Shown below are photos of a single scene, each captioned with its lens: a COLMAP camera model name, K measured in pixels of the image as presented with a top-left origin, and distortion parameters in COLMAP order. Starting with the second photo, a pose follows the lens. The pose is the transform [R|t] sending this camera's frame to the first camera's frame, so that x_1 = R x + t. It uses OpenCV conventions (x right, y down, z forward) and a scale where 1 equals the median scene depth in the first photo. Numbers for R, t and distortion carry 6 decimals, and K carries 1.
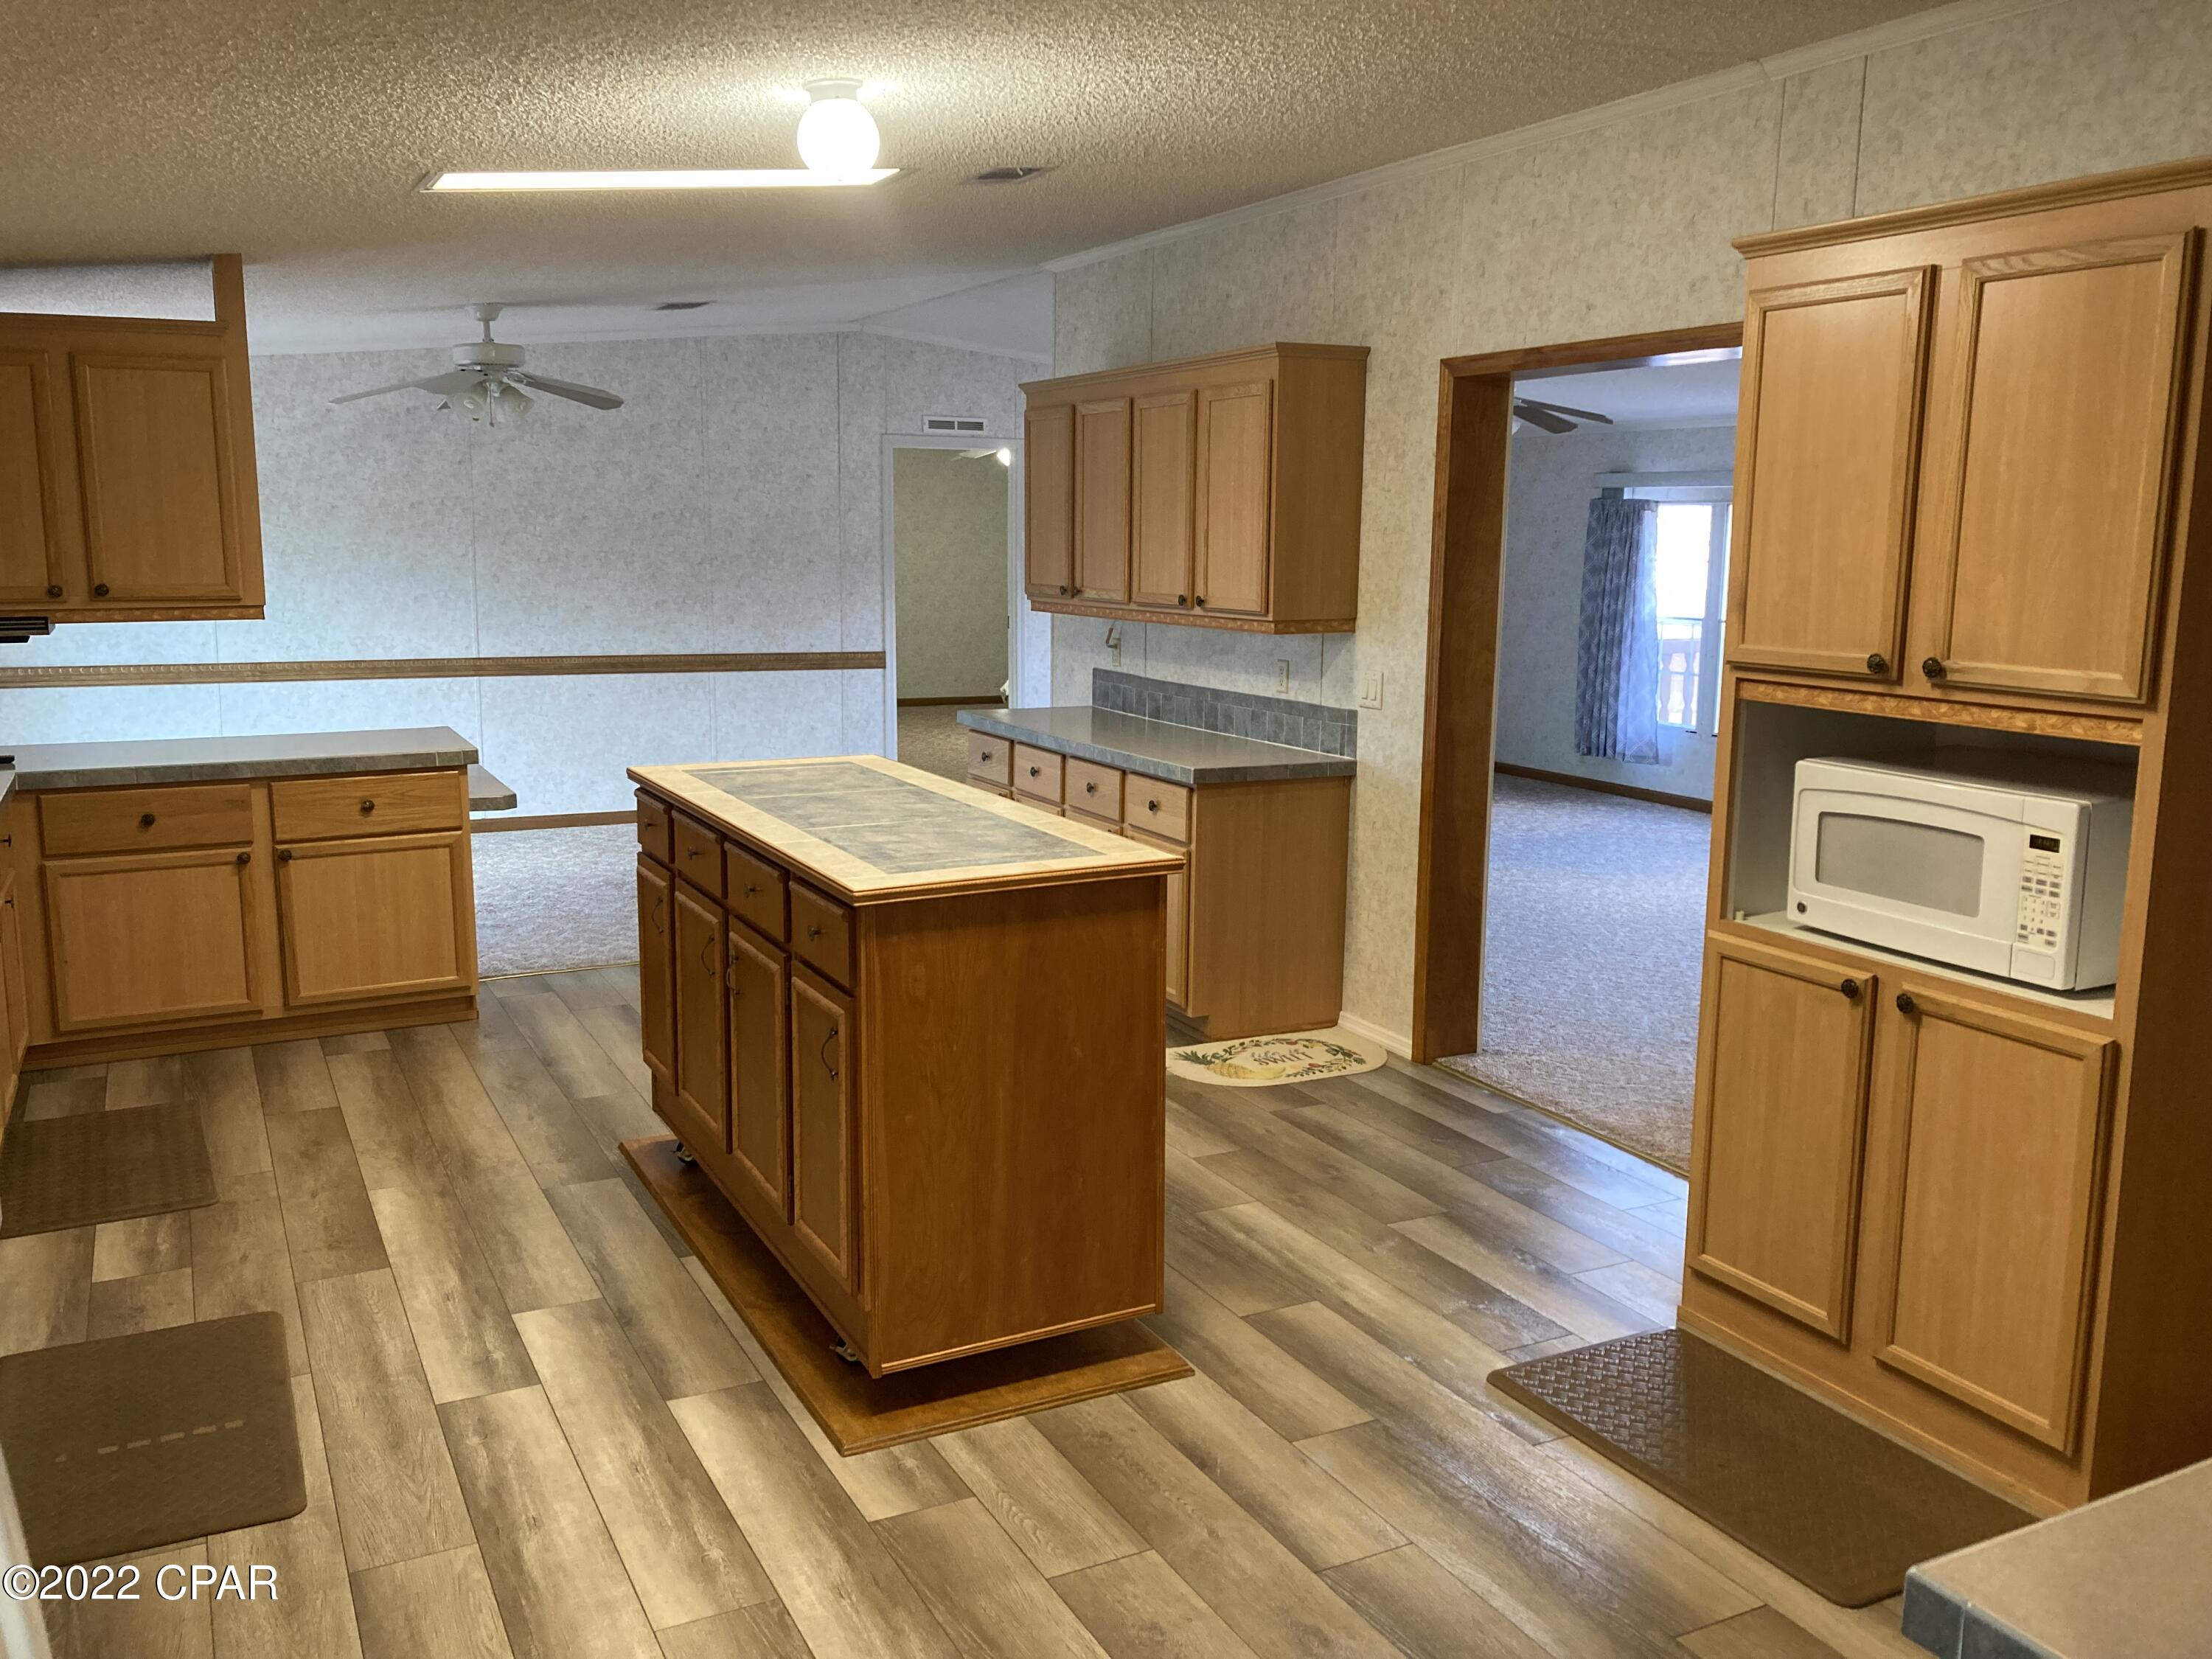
lens RADIAL K [[1806.4, 0, 1085.4], [0, 1806.4, 766.1], [0, 0, 1]] dist [0.037534, -0.042338]
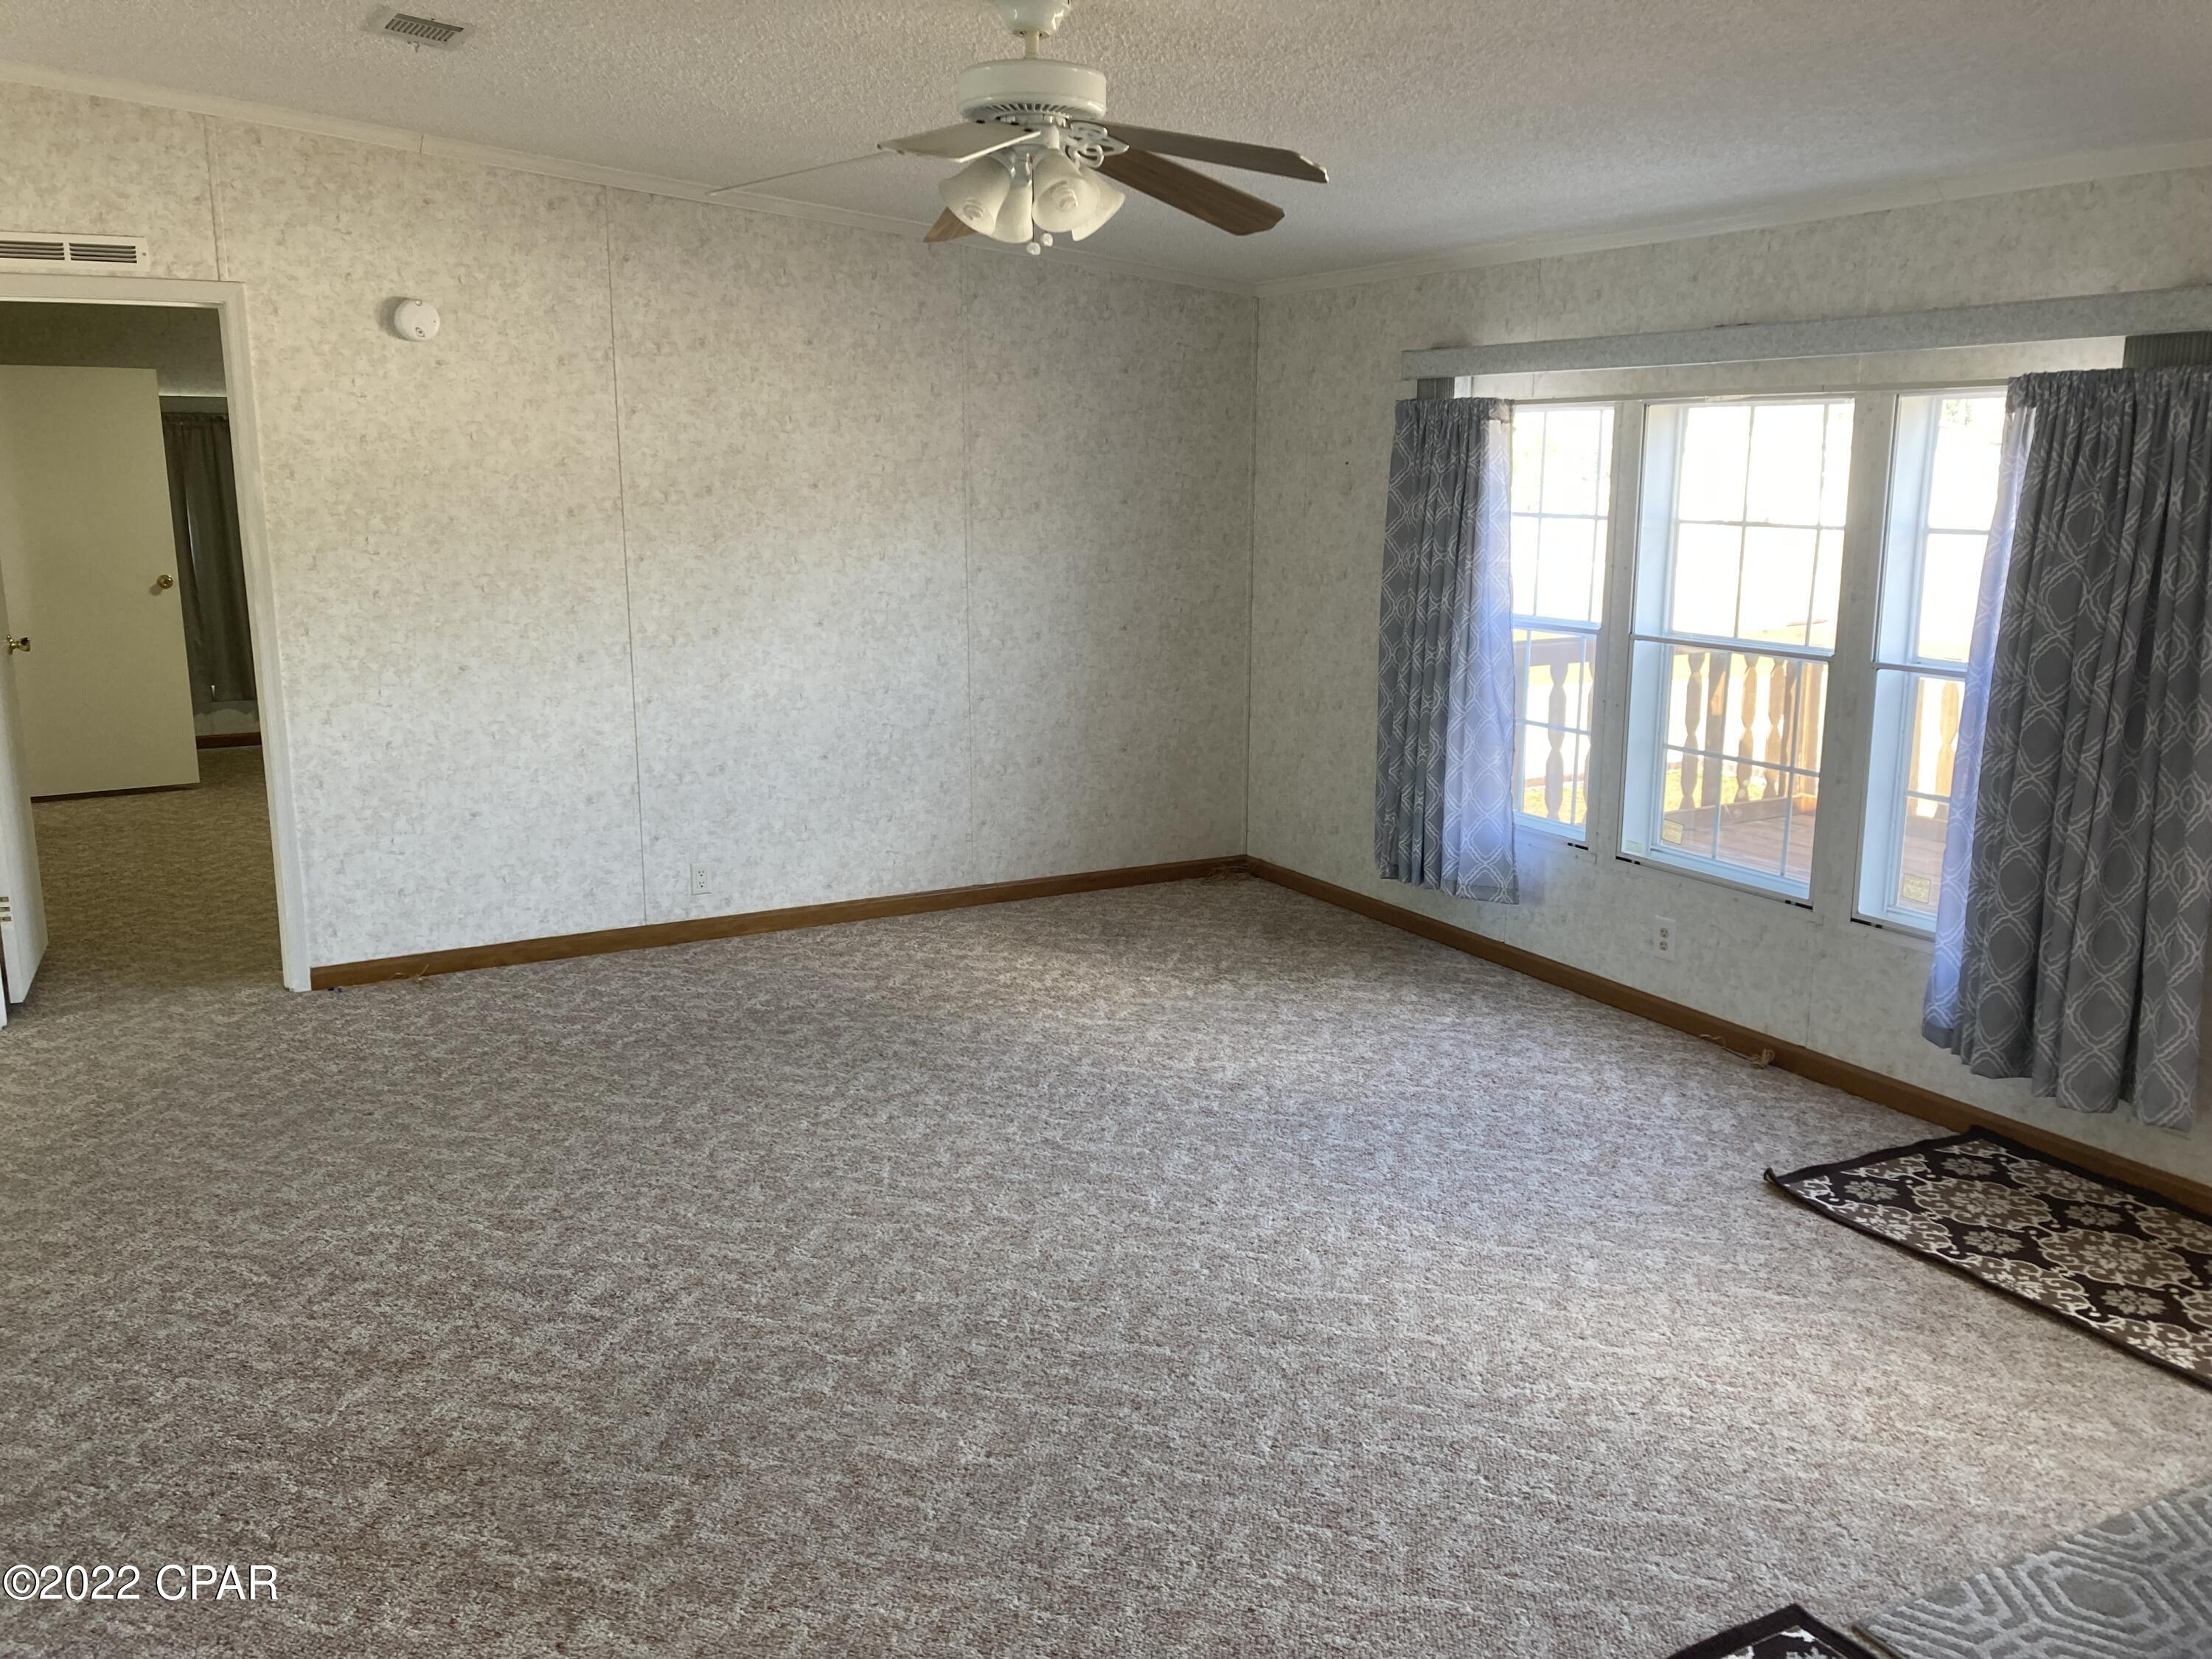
lens RADIAL K [[1808.6, 0, 1099.9], [0, 1808.6, 809.2], [0, 0, 1]] dist [0.060324, -0.065733]
pose [[0.999549, -0.017142, 0.024637, 0.180209], [0.015653, 0.998110, 0.059427, -0.061752], [-0.025609, -0.059014, 0.997929, 0.471670]]
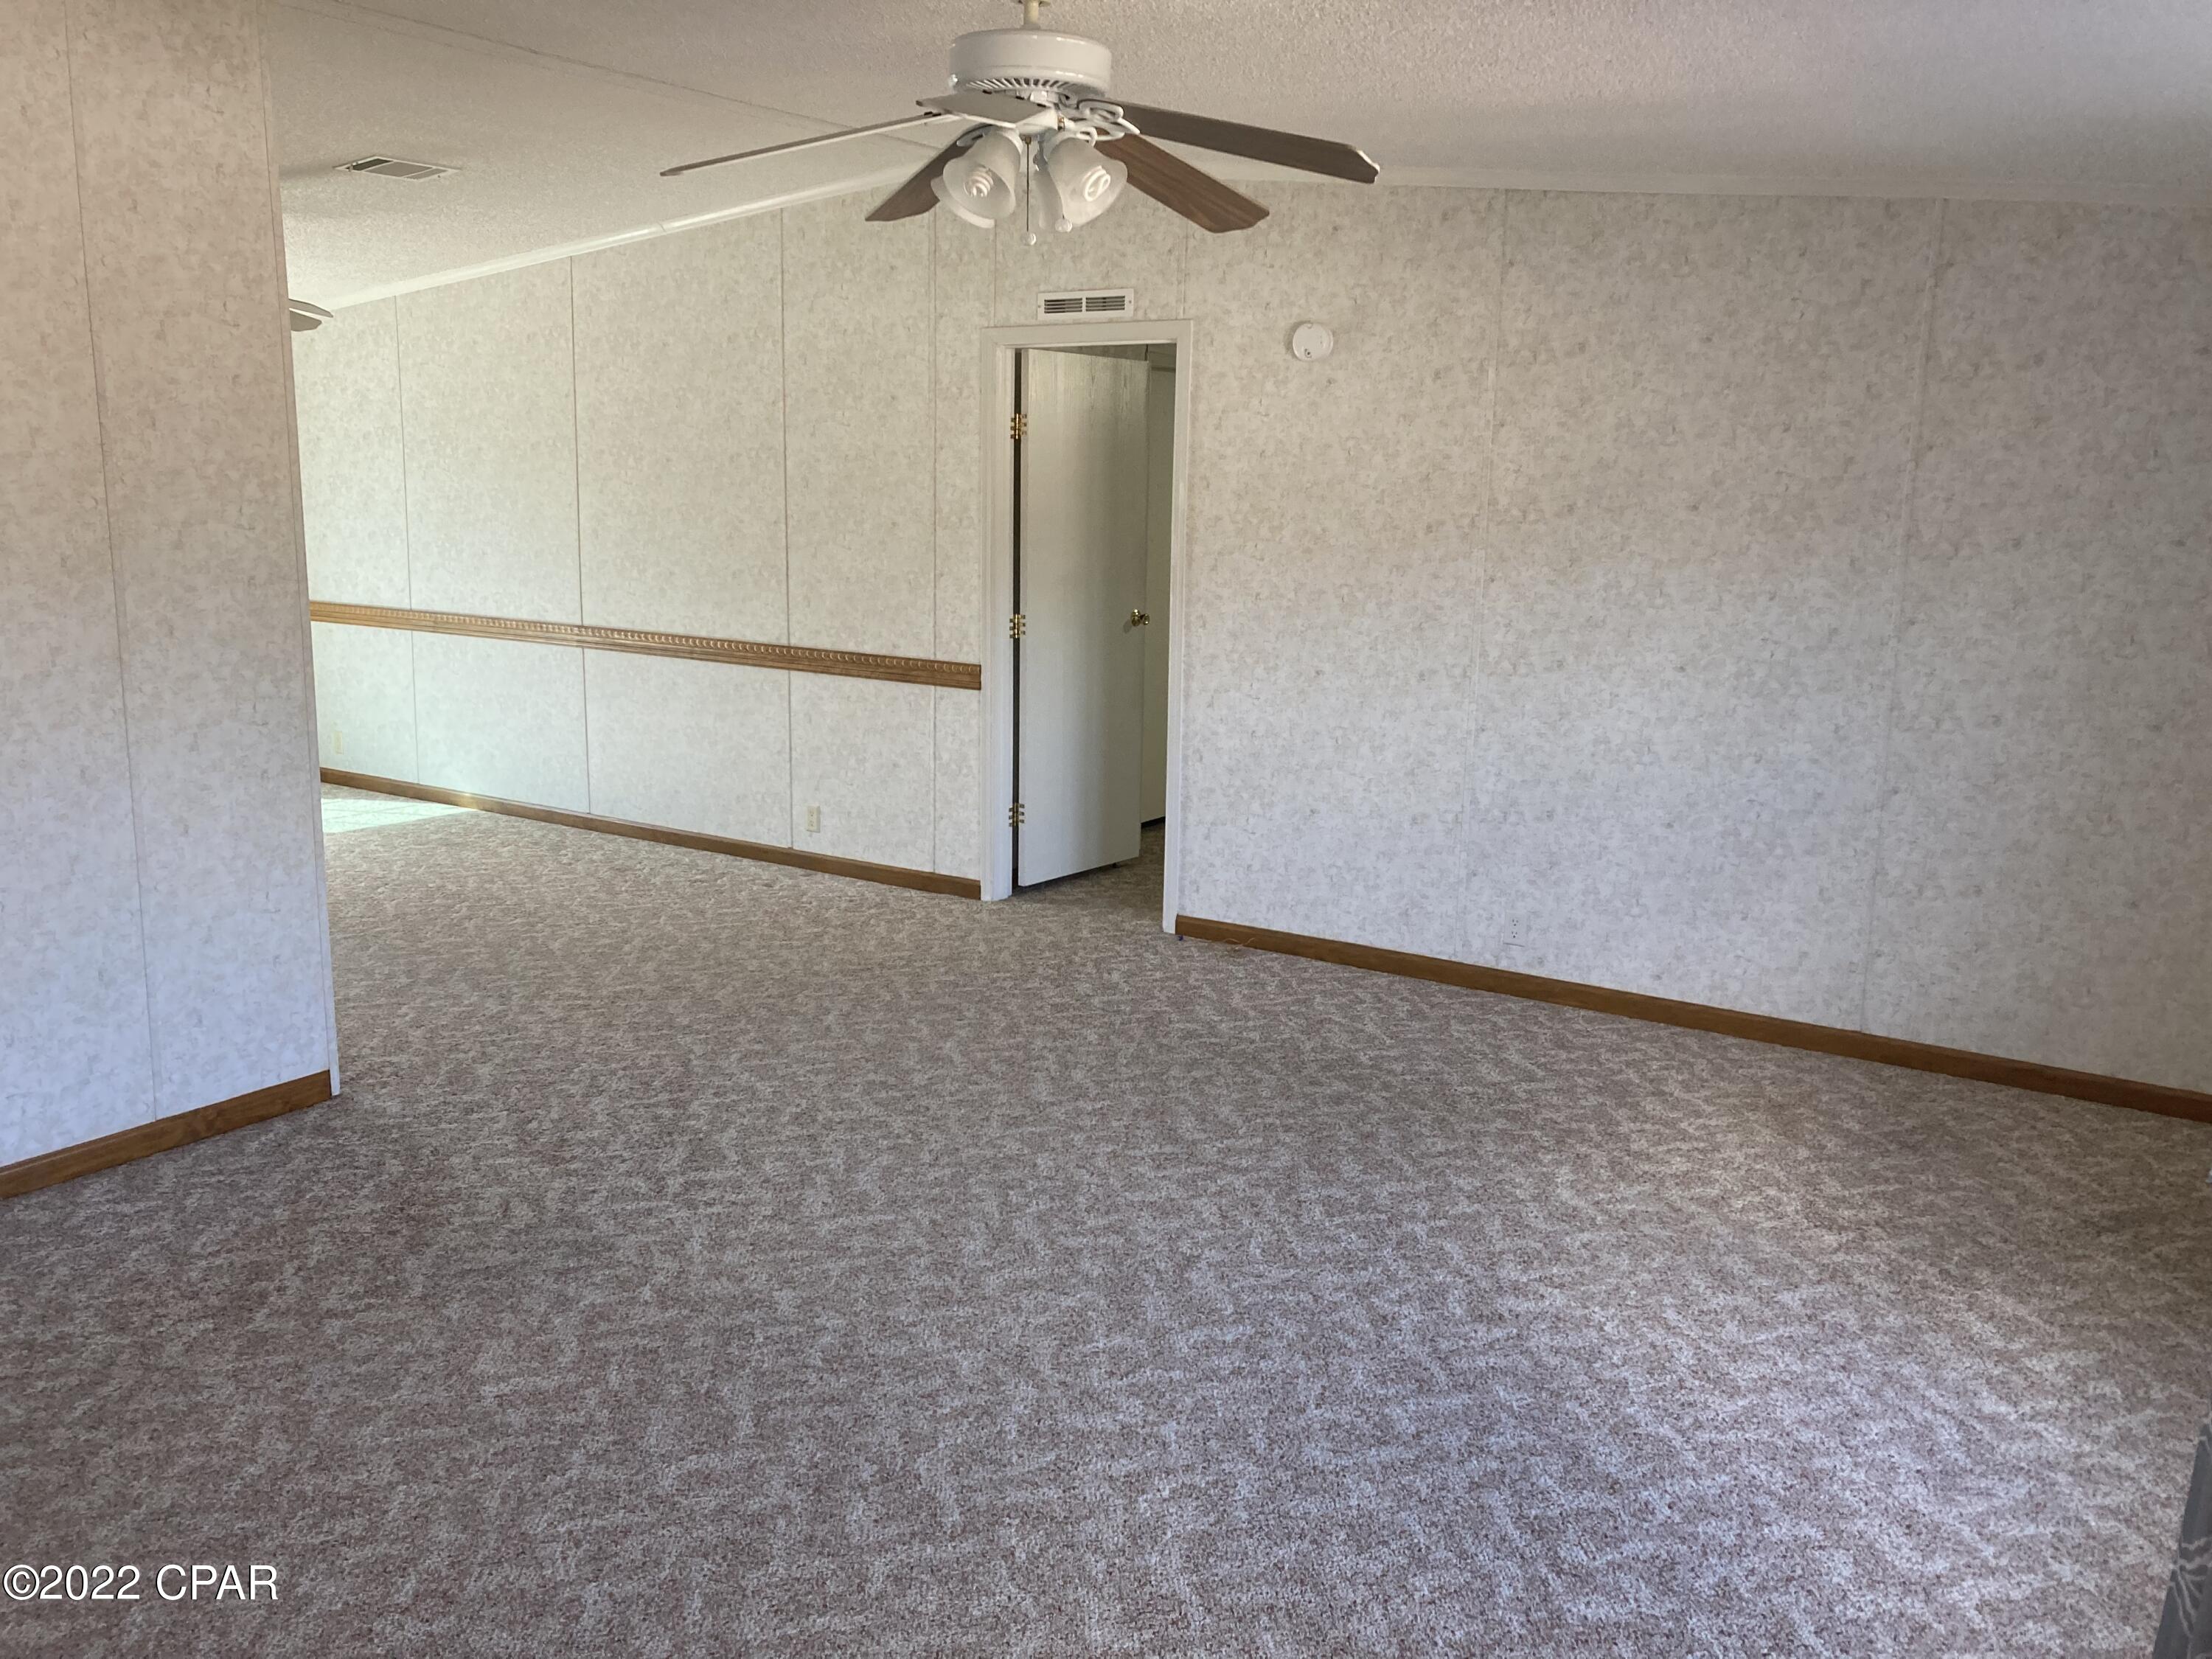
lens RADIAL K [[1808.6, 0, 1077.3], [0, 1808.6, 793.3], [0, 0, 1]] dist [0.060324, -0.065733]
pose [[0.490162, 0.154464, -0.857835, 0.451092], [-0.121489, 0.986673, 0.108245, -0.088129], [0.863123, 0.051160, 0.502396, 0.666347]]
